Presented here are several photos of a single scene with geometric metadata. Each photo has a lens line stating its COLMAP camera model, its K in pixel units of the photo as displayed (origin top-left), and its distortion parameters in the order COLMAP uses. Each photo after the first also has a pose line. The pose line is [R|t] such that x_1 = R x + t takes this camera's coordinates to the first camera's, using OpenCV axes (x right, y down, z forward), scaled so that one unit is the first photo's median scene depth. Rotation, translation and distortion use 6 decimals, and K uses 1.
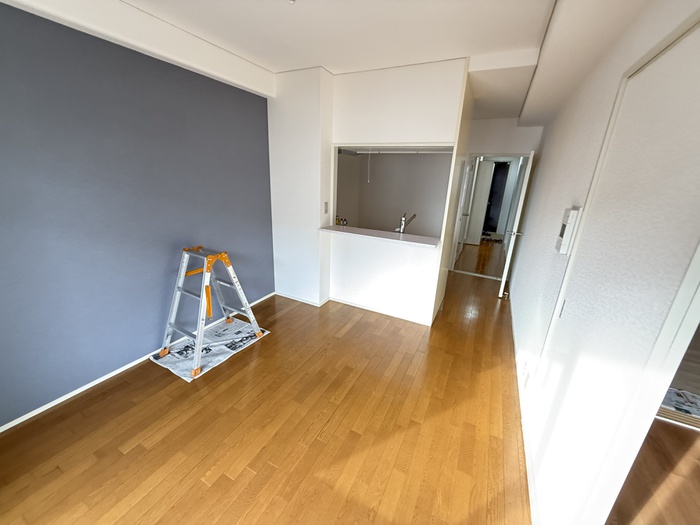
lens RADIAL K [[278.6, 0, 350.0], [0, 278.6, 262.5], [0, 0, 1]] dist [-0.000152, -0.000058]
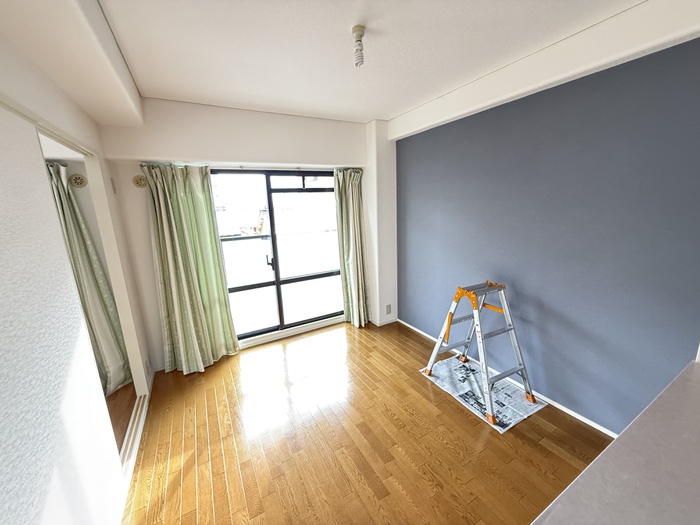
lens RADIAL K [[278.6, 0, 350.0], [0, 278.6, 262.5], [0, 0, 1]] dist [-0.000152, -0.000058]
pose [[-0.555353, 0.152886, -0.817441, 0.516404], [-0.232951, 0.915004, 0.329395, -0.338265], [0.798321, 0.373354, -0.472535, 1.083609]]
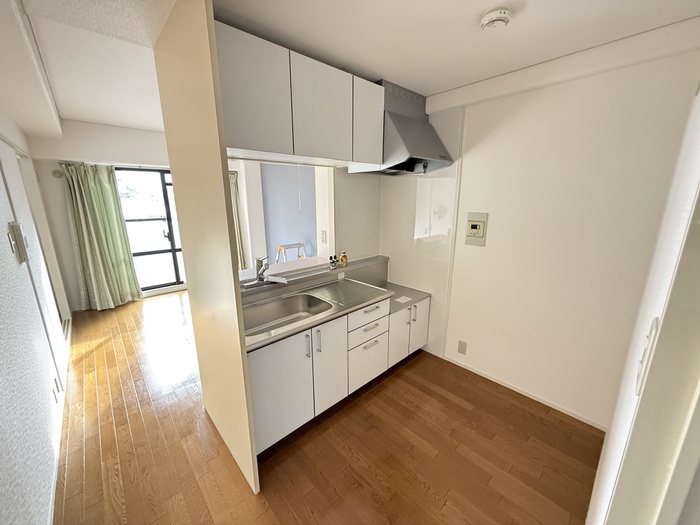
lens RADIAL K [[278.6, 0, 350.0], [0, 278.6, 262.5], [0, 0, 1]] dist [-0.000152, -0.000058]
pose [[-0.341563, 0.177404, -0.922964, 1.020006], [-0.294748, 0.912264, 0.284425, -0.559350], [0.892445, 0.369191, -0.259306, 1.869018]]
